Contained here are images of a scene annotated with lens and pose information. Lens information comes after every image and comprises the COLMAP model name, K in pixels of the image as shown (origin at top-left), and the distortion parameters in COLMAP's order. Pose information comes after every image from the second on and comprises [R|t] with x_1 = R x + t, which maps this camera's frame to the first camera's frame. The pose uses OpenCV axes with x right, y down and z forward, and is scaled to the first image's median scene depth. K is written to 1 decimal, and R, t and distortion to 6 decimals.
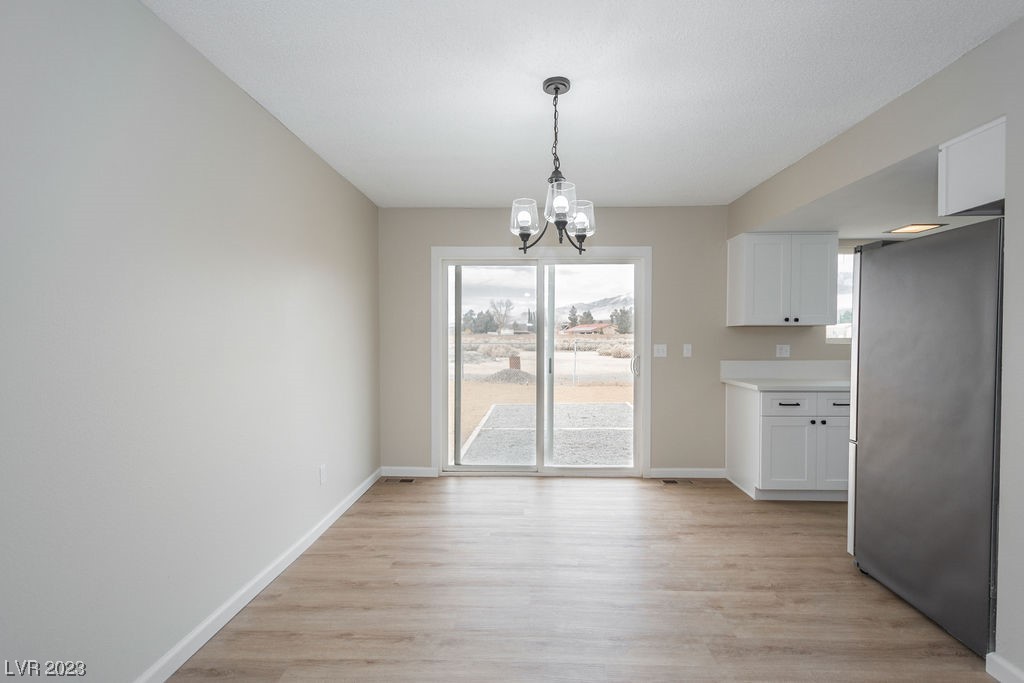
lens RADIAL K [[466.5, 0, 522.5], [0, 466.5, 345.0], [0, 0, 1]] dist [0.004708, -0.001074]
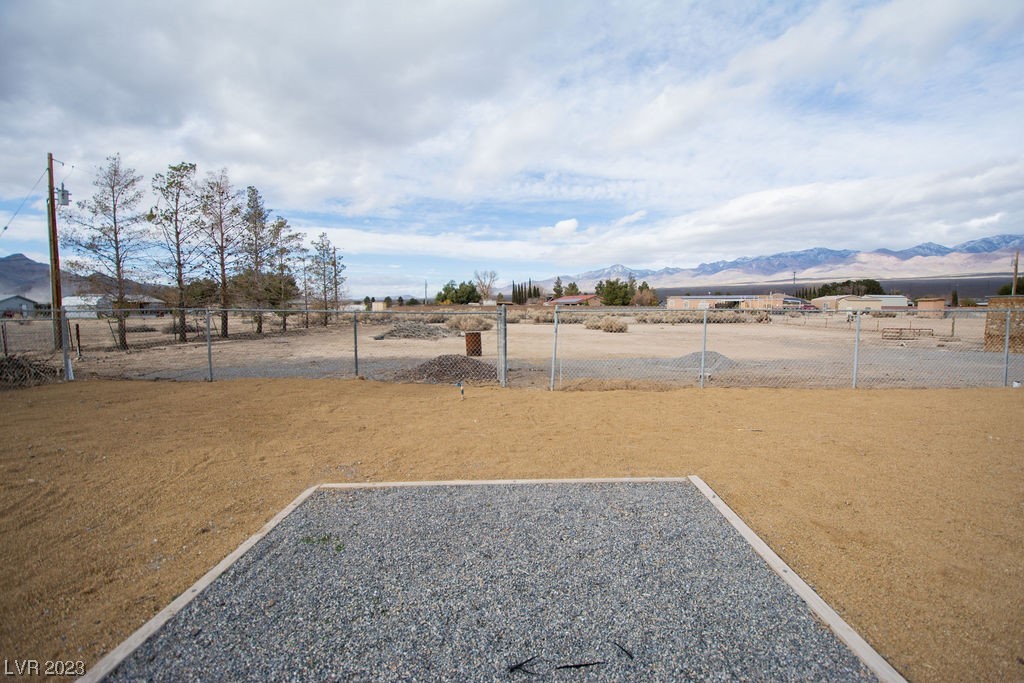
lens RADIAL K [[446.2, 0, 516.9], [0, 446.2, 344.0], [0, 0, 1]] dist [0.005332, -0.000150]
pose [[0.999868, 0.002639, 0.016058, 0.049999], [-0.003615, 0.998128, 0.061059, 0.000880], [-0.015867, -0.061109, 0.998005, 0.390236]]
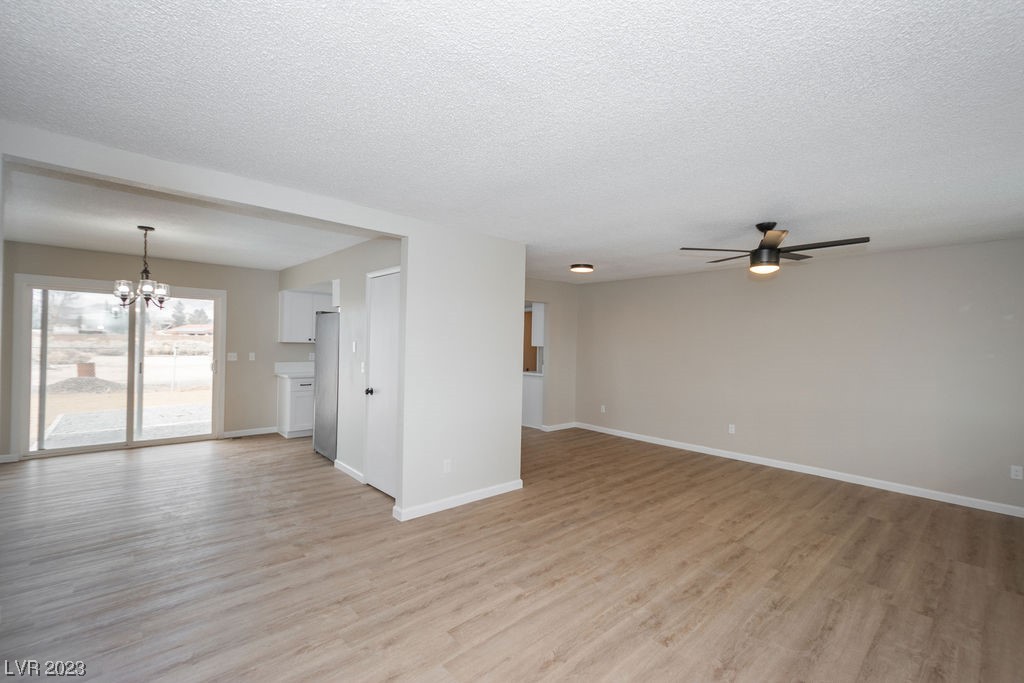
lens RADIAL K [[449.2, 0, 523.7], [0, 449.2, 344.1], [0, 0, 1]] dist [0.005327, 0.000000]
pose [[0.724042, 0.012651, 0.689640, -0.009307], [-0.005435, 0.999905, -0.012637, -0.003607], [-0.689735, 0.005402, 0.724042, -0.170489]]
